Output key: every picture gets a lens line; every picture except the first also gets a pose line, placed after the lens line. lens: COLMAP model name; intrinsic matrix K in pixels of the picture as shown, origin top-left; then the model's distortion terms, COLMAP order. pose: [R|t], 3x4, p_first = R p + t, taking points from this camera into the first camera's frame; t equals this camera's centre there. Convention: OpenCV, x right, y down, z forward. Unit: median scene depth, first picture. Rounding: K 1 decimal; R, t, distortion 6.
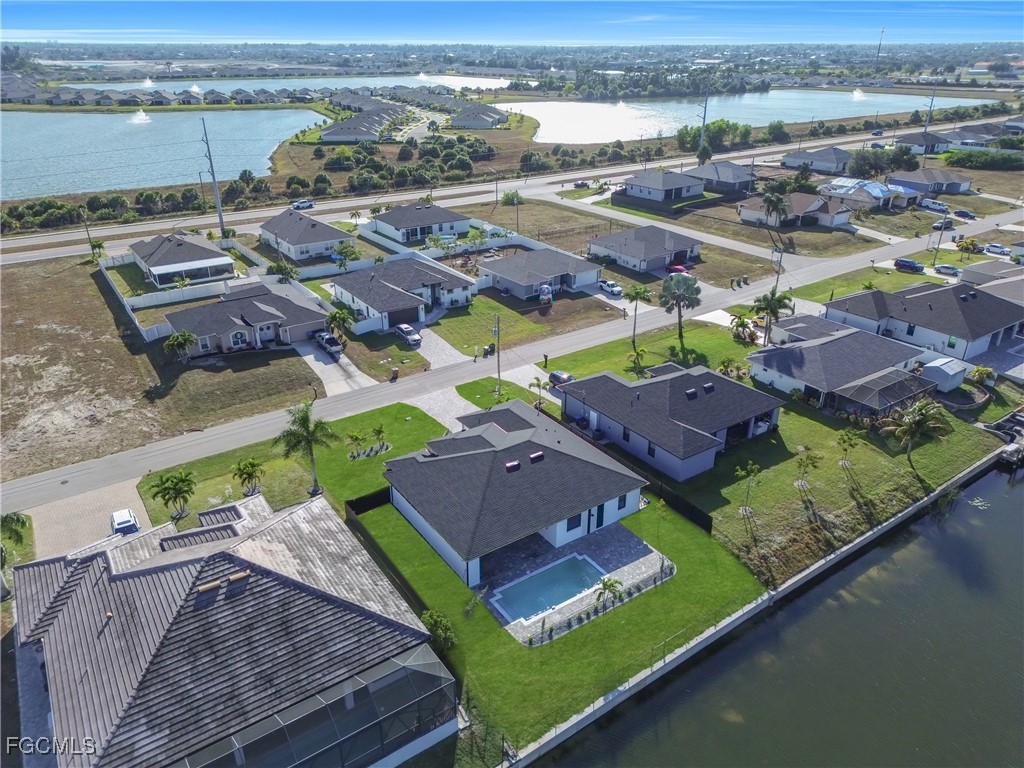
lens RADIAL K [[709.9, 0, 510.3], [0, 709.9, 397.0], [0, 0, 1]] dist [0.064887, -0.071682]
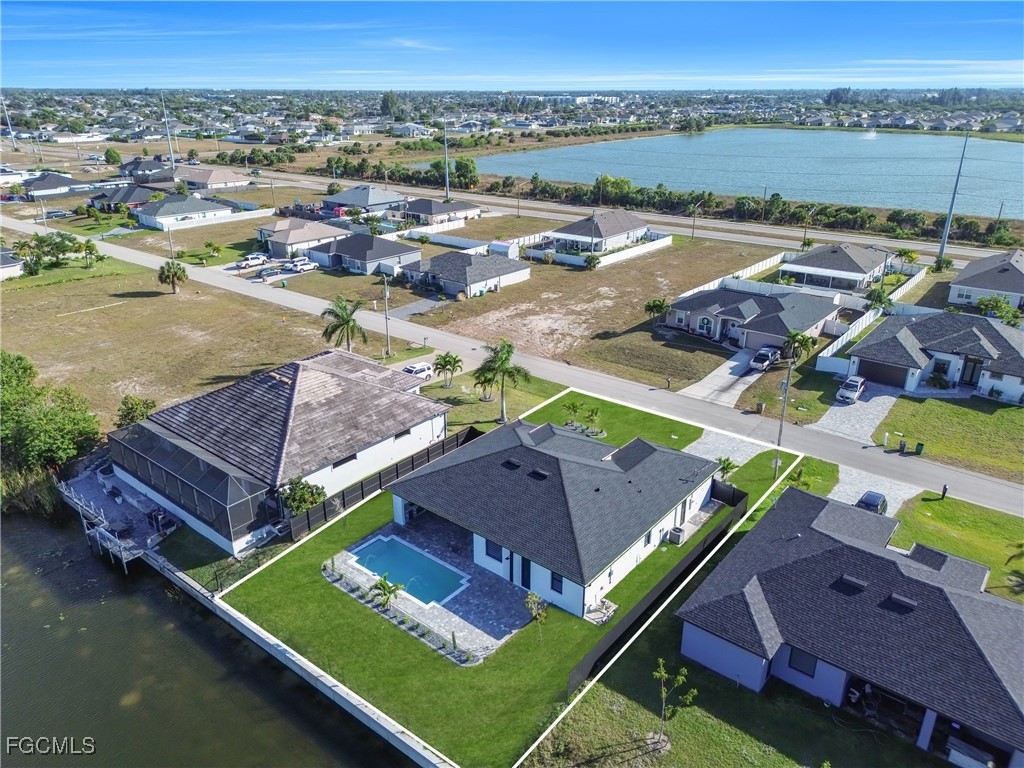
lens RADIAL K [[718.0, 0, 512.0], [0, 718.0, 384.0], [0, 0, 1]] dist [0.067023, -0.074581]
pose [[0.282995, 0.361381, -0.888435, 0.530874], [-0.425184, 0.877578, 0.221530, -0.130205], [0.859728, 0.315057, 0.402004, 0.424022]]
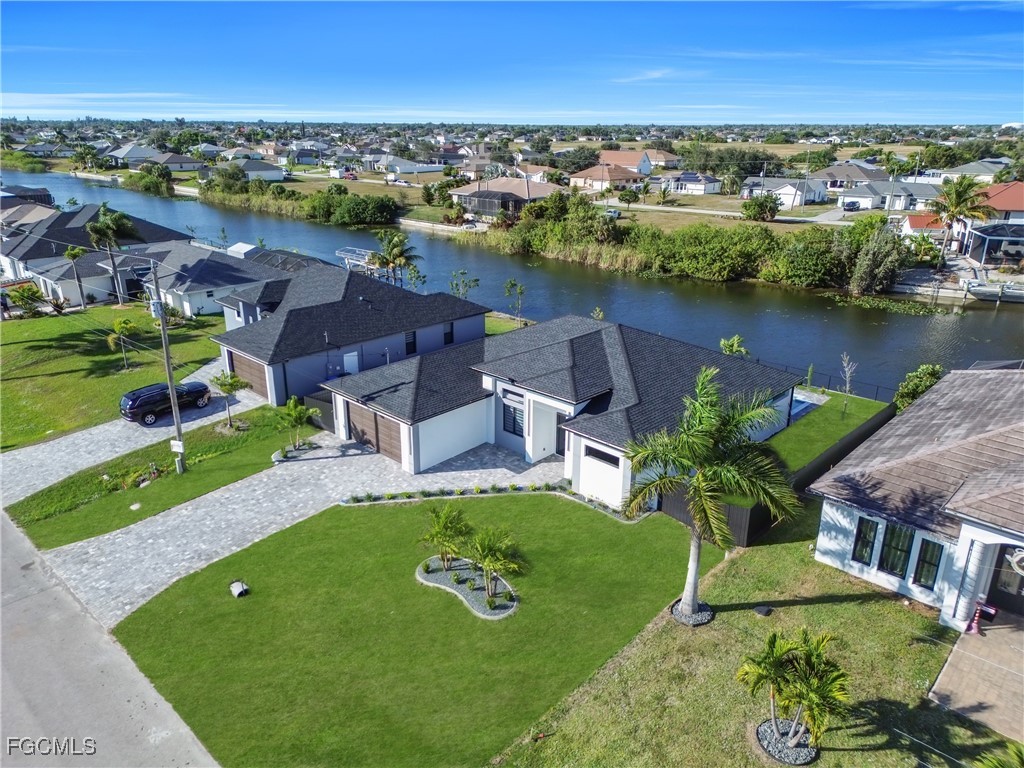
lens RADIAL K [[709.9, 0, 510.3], [0, 709.9, 397.0], [0, 0, 1]] dist [0.064887, -0.071682]
pose [[-0.205444, -0.344112, 0.916177, -0.433673], [0.428520, 0.810006, 0.400326, -0.119036], [-0.879865, 0.474845, -0.018952, 0.797945]]
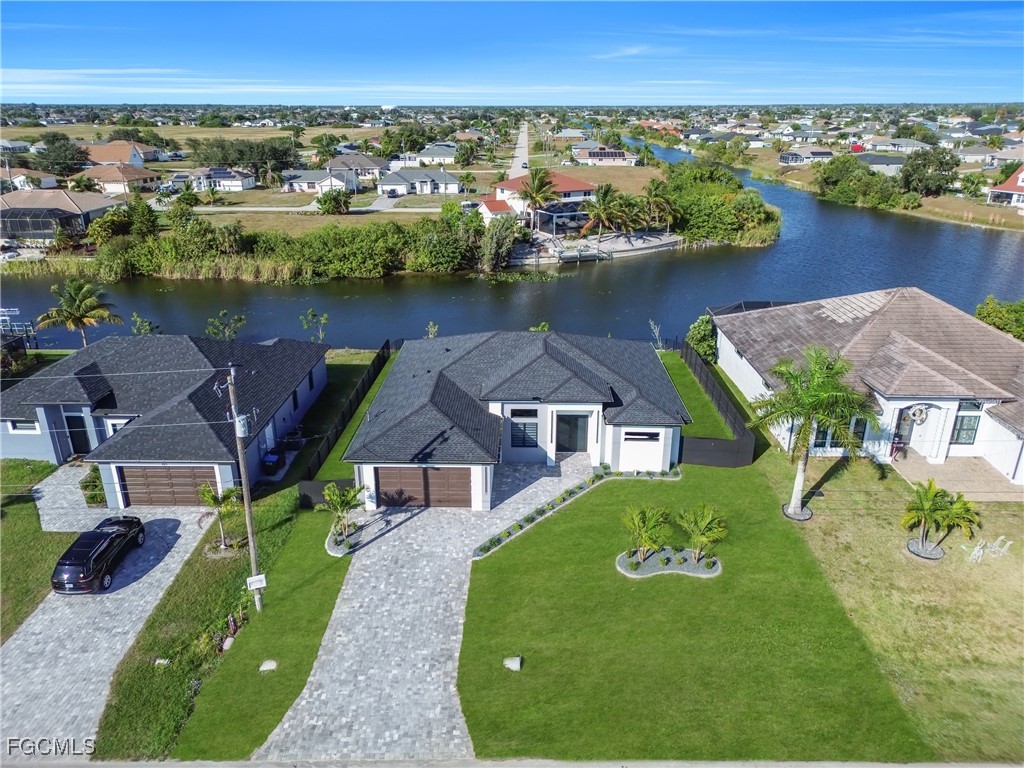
lens RADIAL K [[718.0, 0, 512.0], [0, 718.0, 384.0], [0, 0, 1]] dist [0.067023, -0.074581]
pose [[-0.814726, -0.204400, 0.542624, -0.290216], [0.258361, 0.709814, 0.655297, -0.278272], [-0.519105, 0.674081, -0.525495, 1.032225]]
